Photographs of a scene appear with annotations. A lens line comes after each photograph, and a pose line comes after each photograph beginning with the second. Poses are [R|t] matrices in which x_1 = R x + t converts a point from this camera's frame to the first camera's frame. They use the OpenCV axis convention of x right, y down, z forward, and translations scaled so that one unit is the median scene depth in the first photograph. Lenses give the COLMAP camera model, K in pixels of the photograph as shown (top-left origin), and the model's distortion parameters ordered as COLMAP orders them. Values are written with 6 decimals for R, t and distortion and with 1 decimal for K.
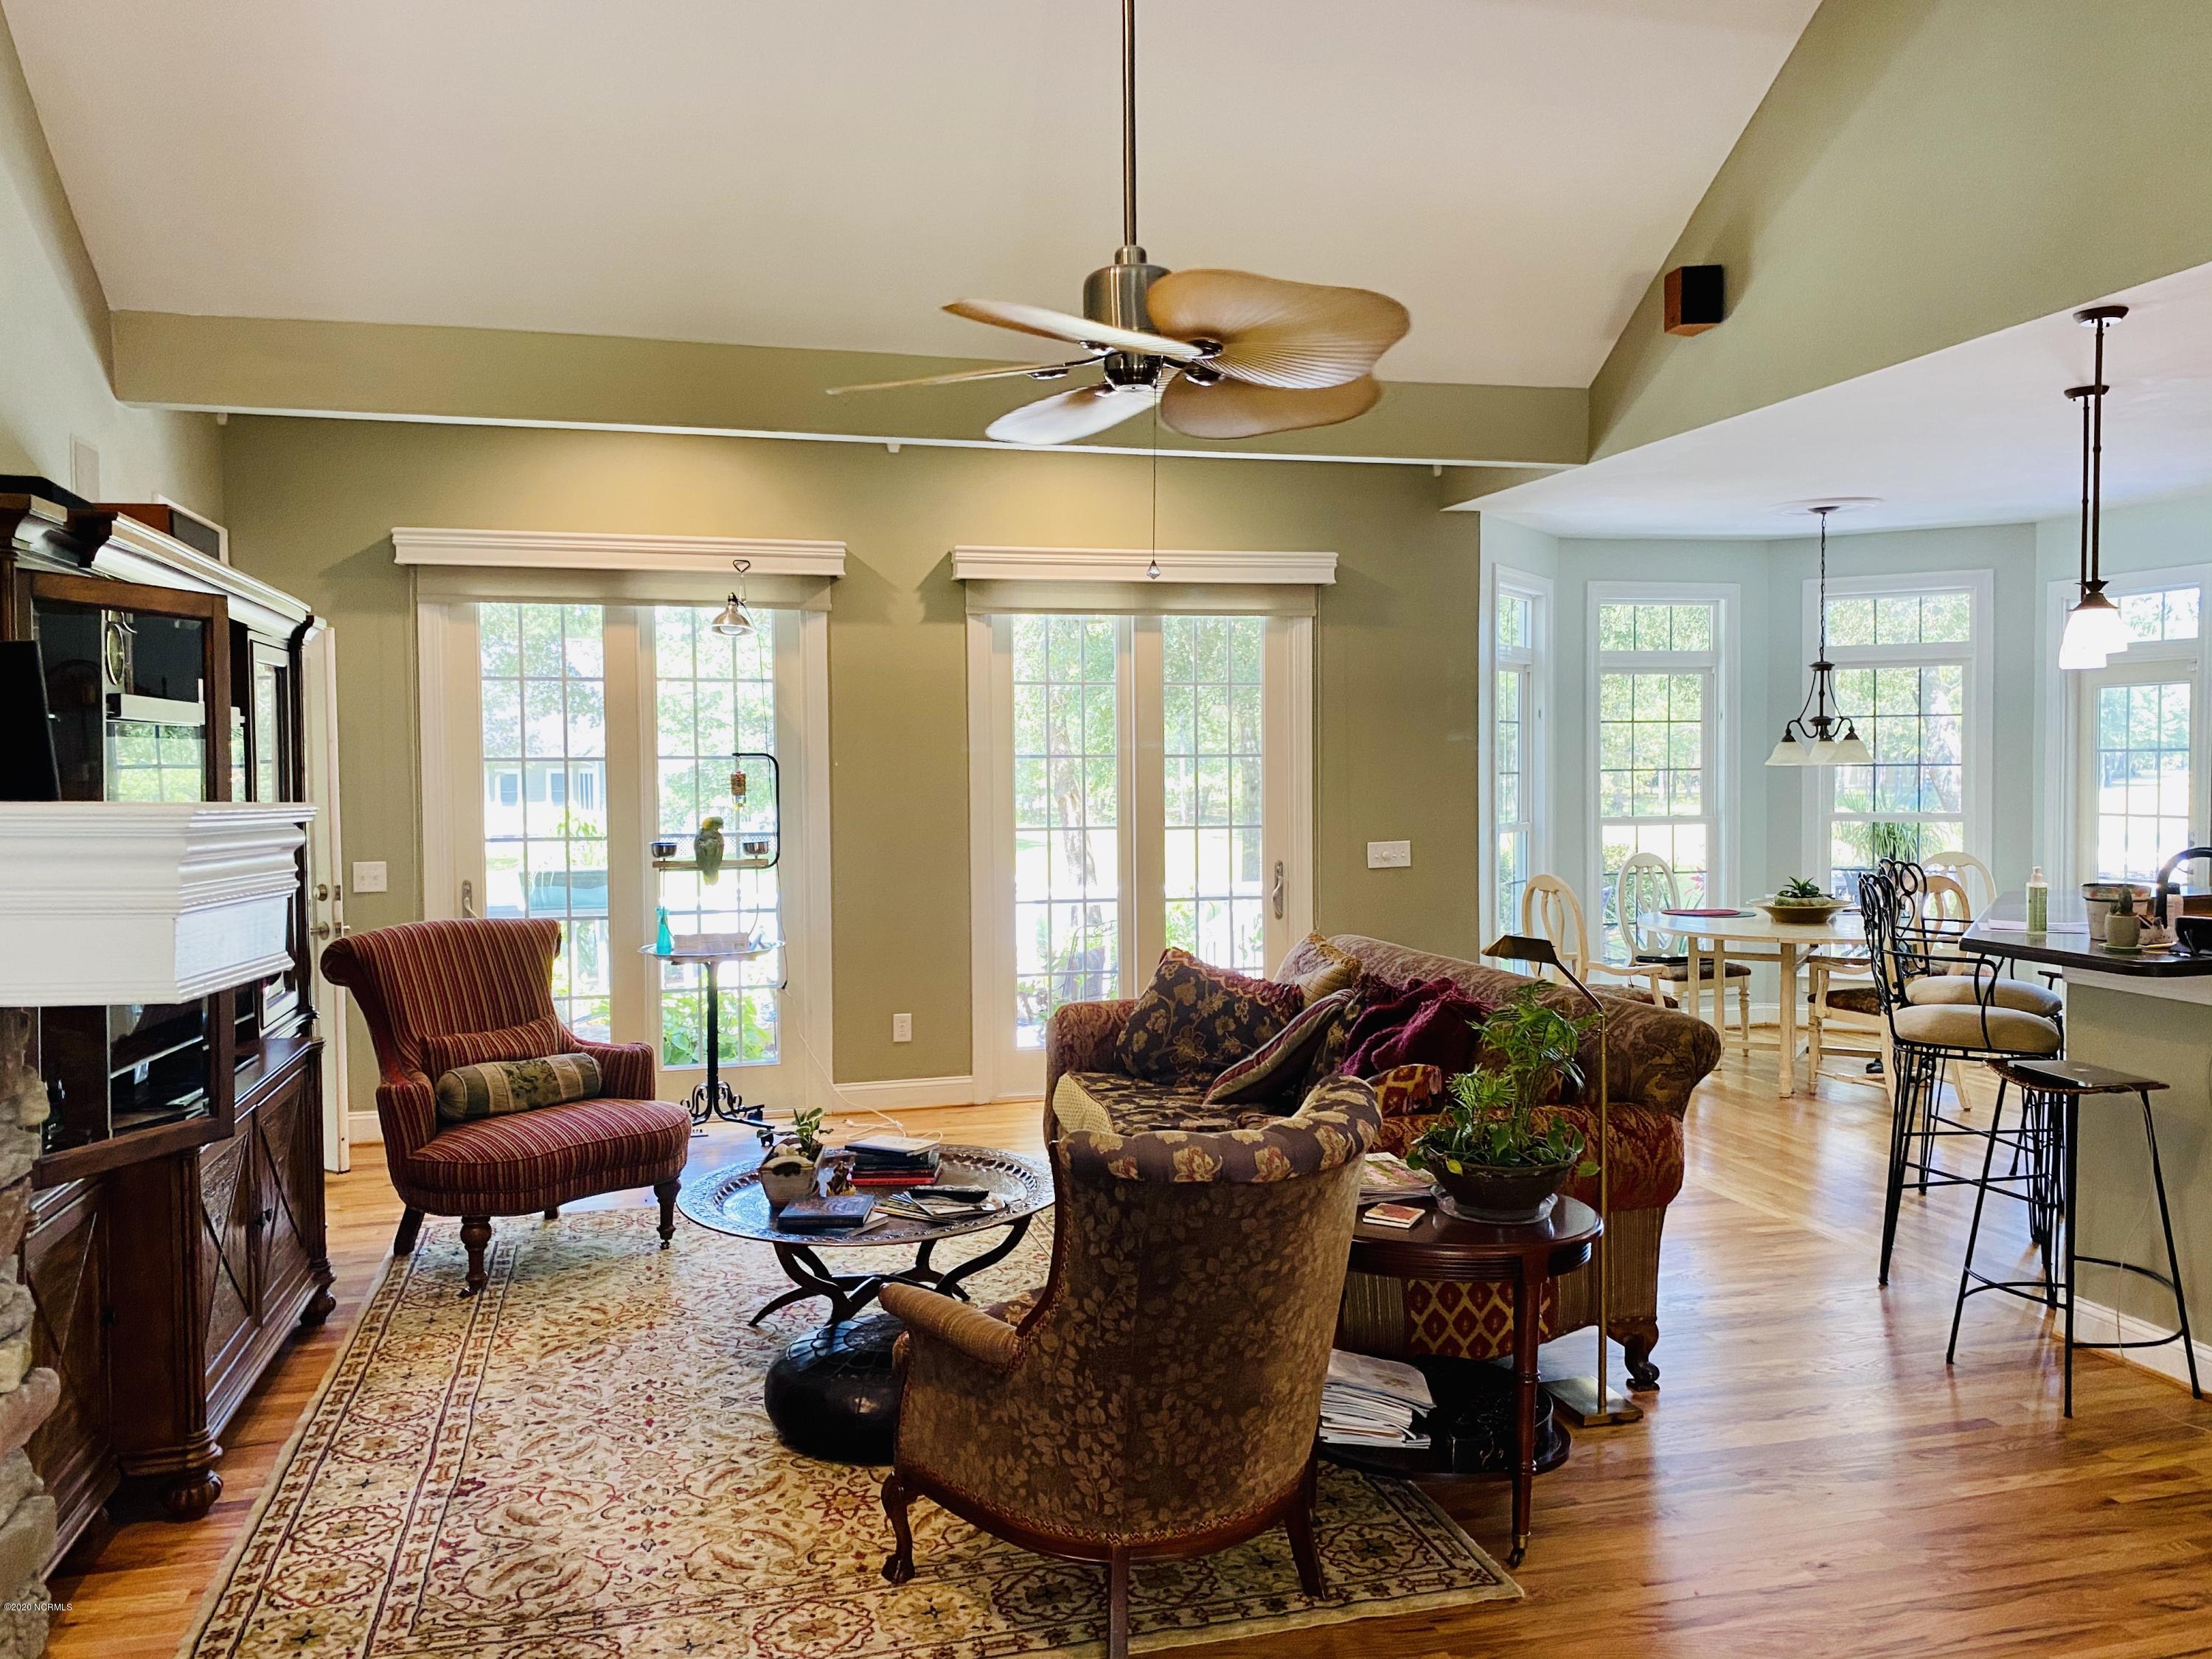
lens RADIAL K [[1691.4, 0, 1116.7], [0, 1691.4, 825.8], [0, 0, 1]] dist [0.053458, -0.059894]
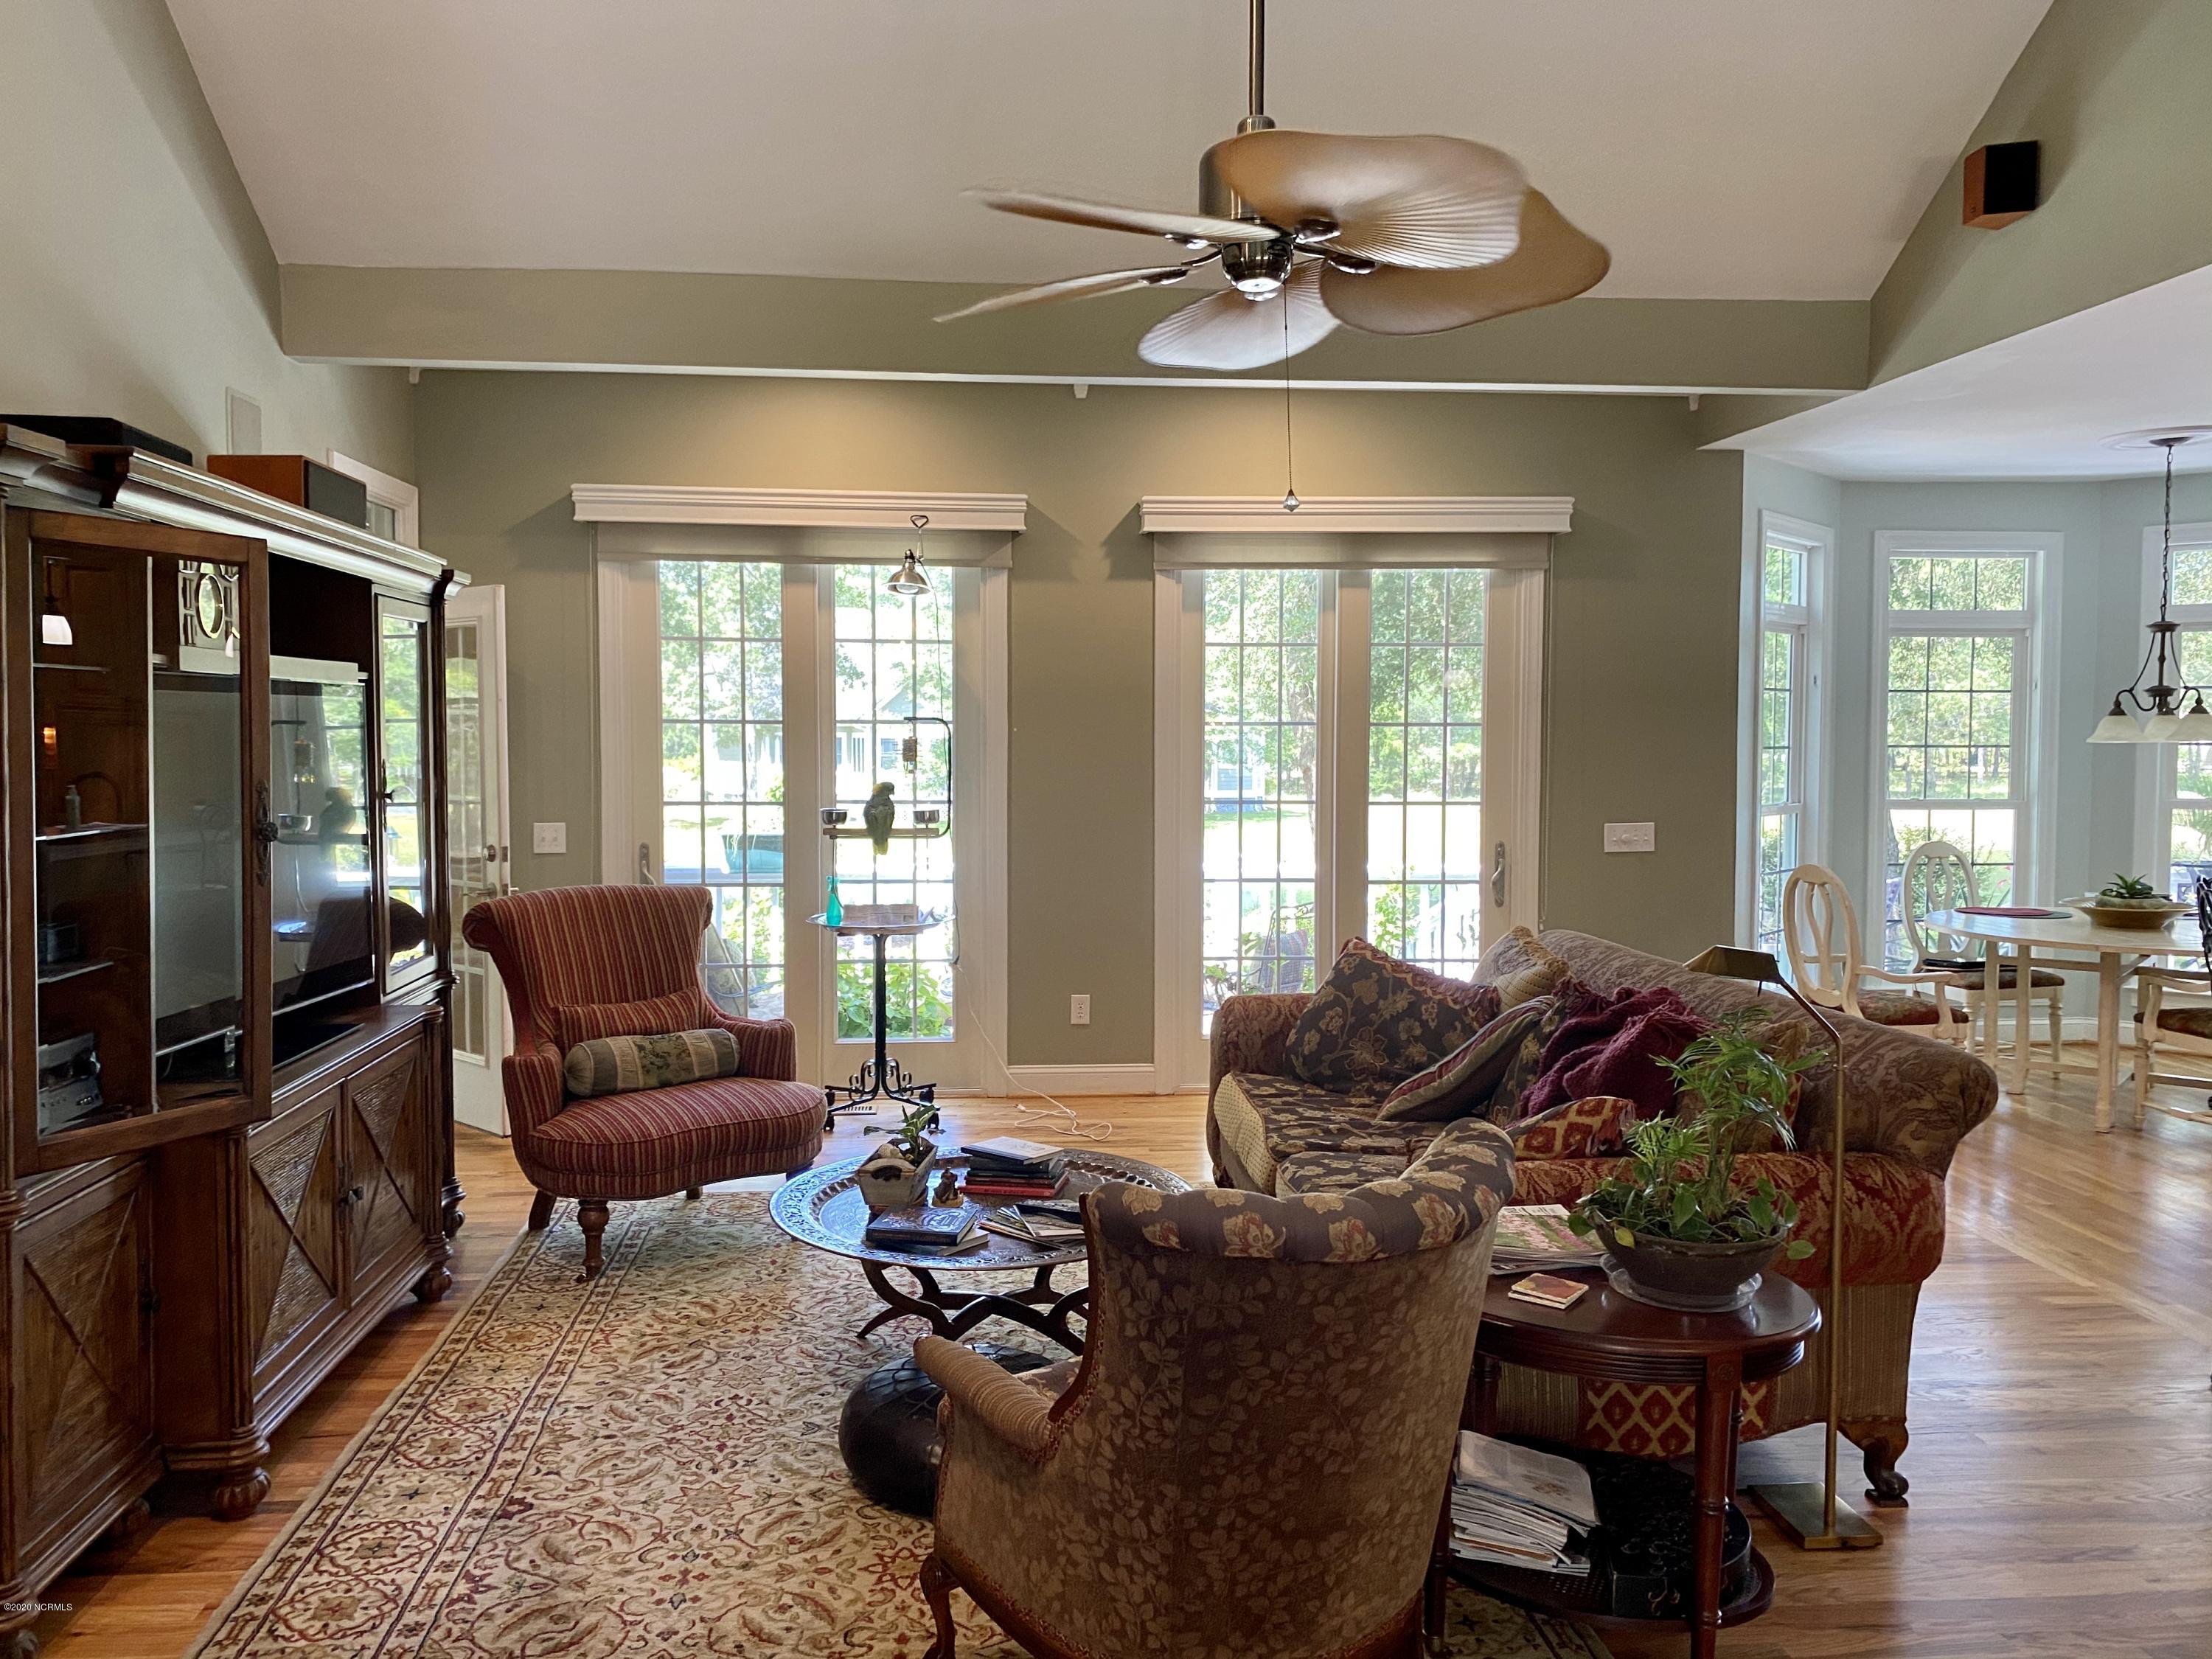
lens RADIAL K [[1691.4, 0, 1088.8], [0, 1691.4, 815.8], [0, 0, 1]] dist [0.053458, -0.059894]
pose [[0.985048, 0.019916, -0.171124, 0.053331], [-0.017675, 0.999737, 0.014610, -0.003936], [0.171370, -0.011367, 0.985141, 0.104565]]
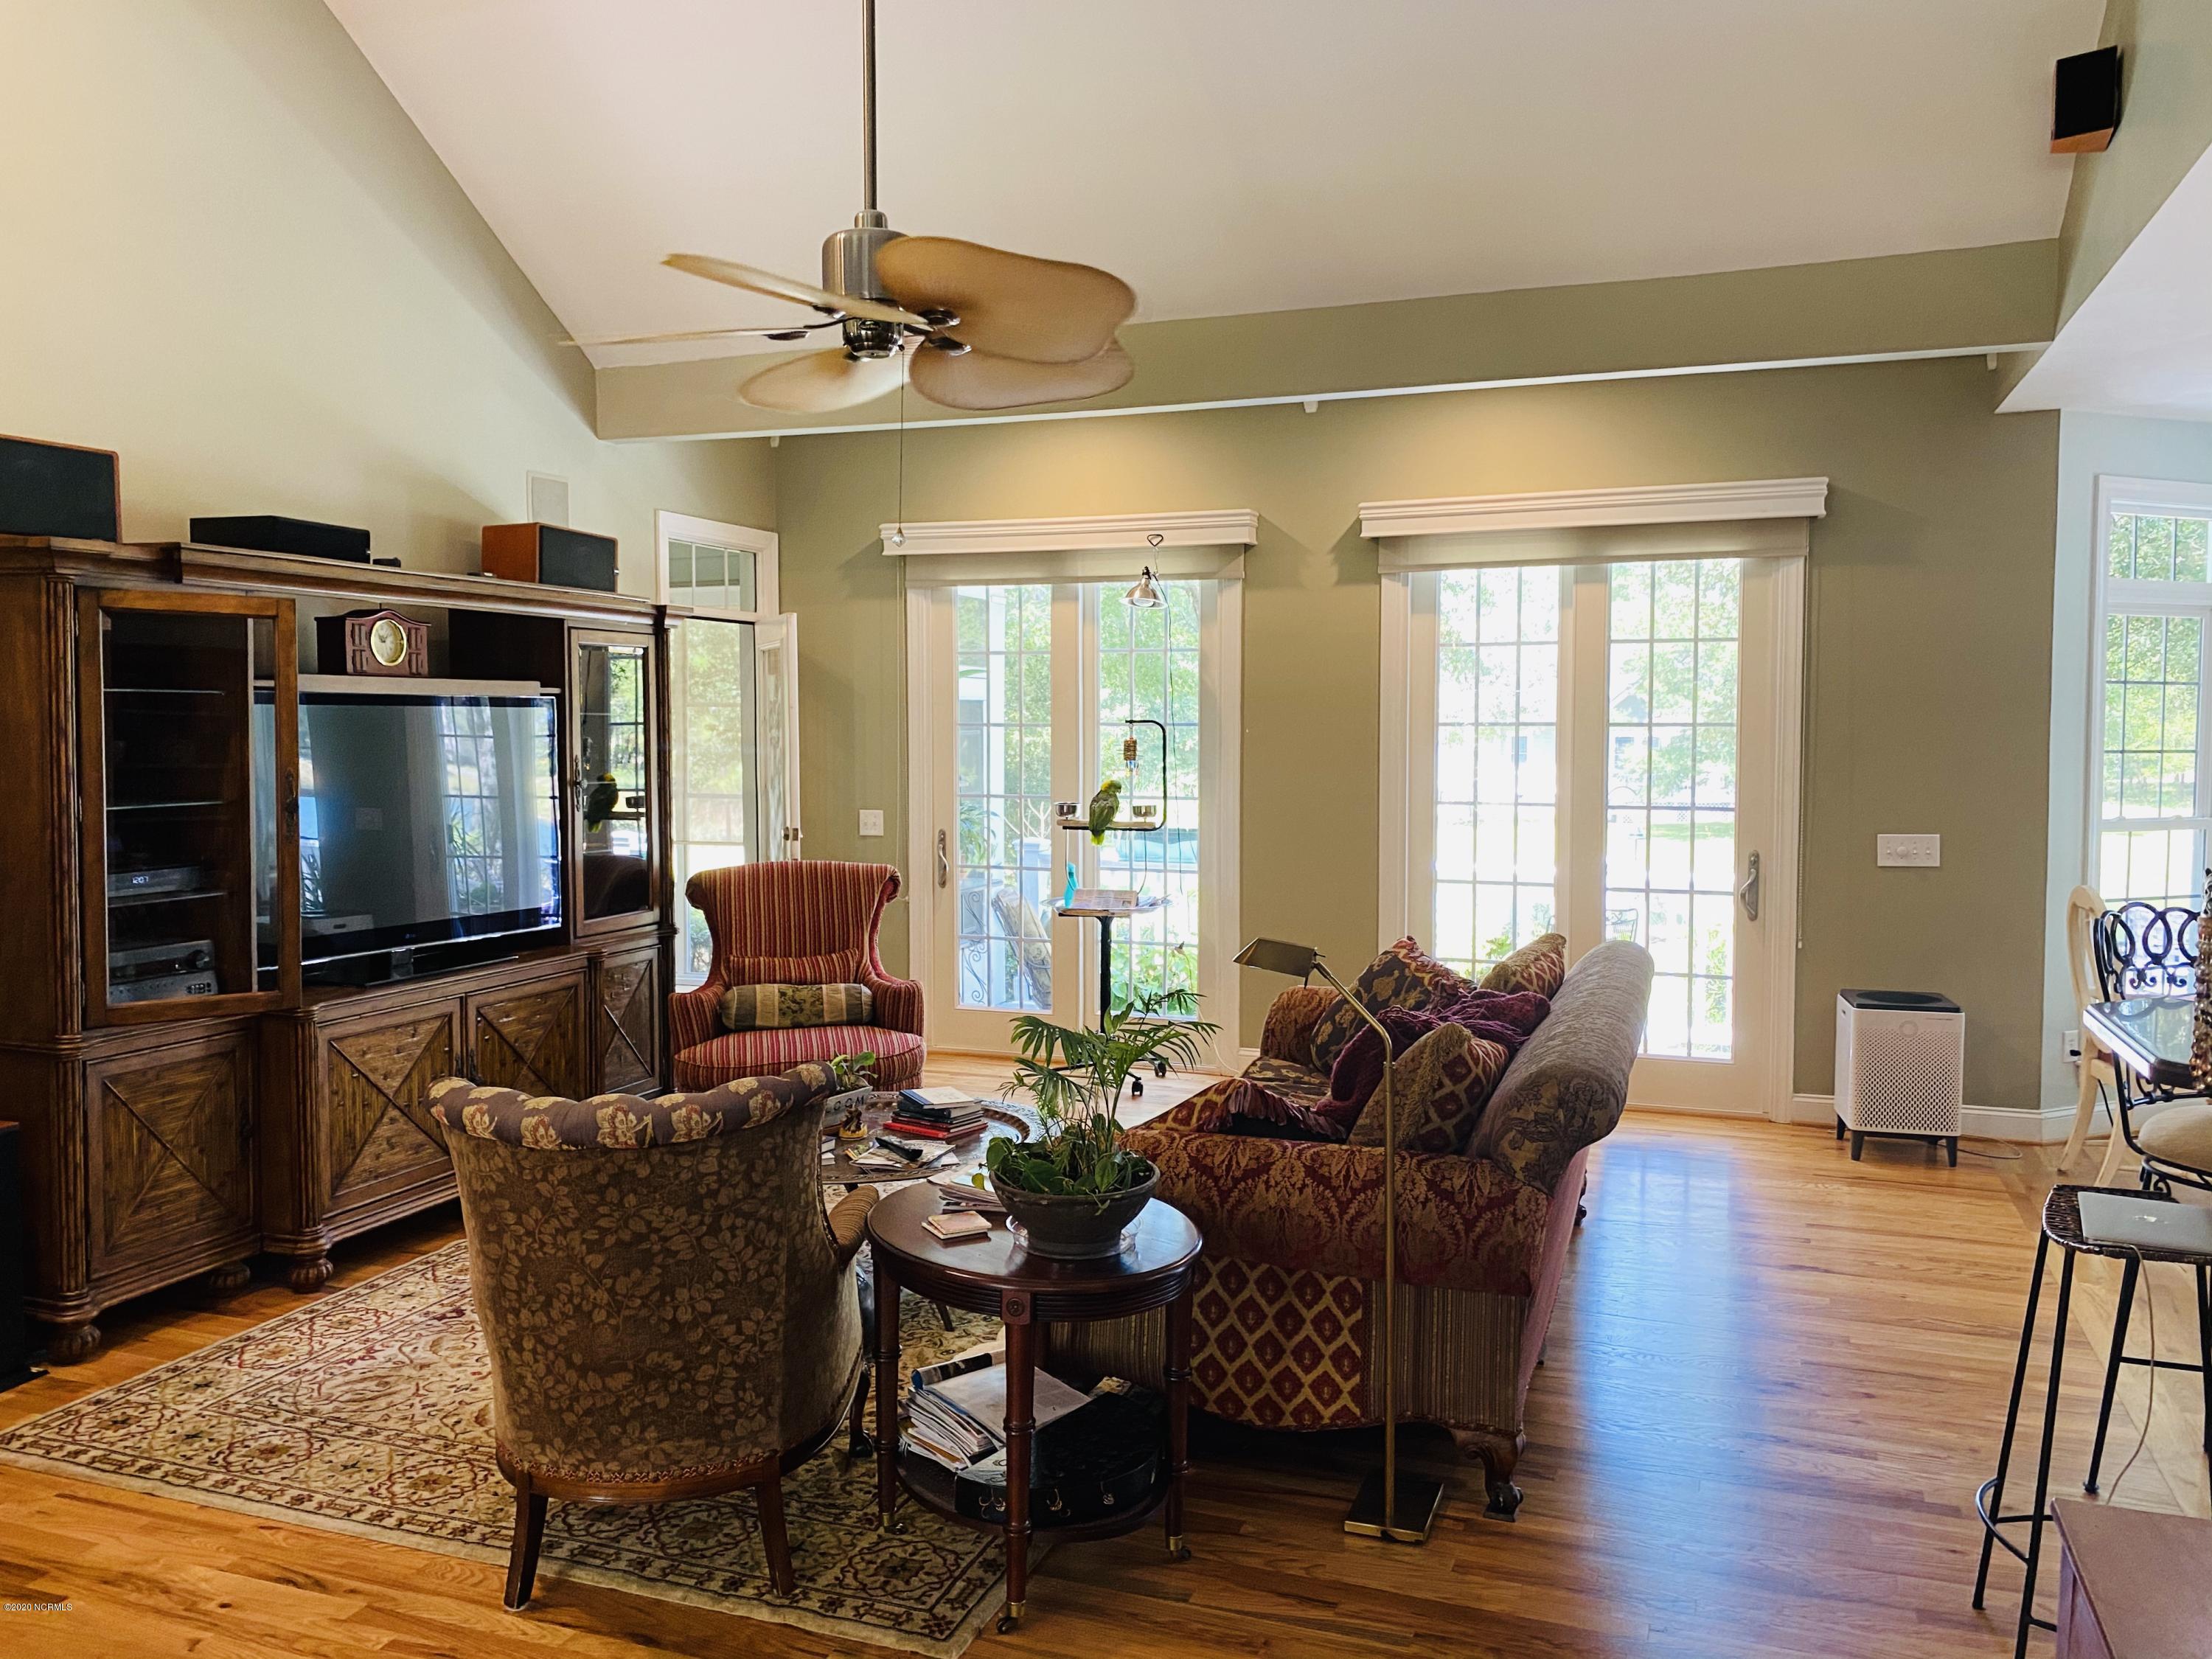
lens RADIAL K [[1691.4, 0, 1109.5], [0, 1691.4, 812.9], [0, 0, 1]] dist [0.053458, -0.059894]
pose [[0.814165, 0.038605, -0.579348, 0.495973], [-0.030464, 0.999253, 0.023774, -0.013180], [0.579833, -0.001707, 0.814733, 0.190799]]
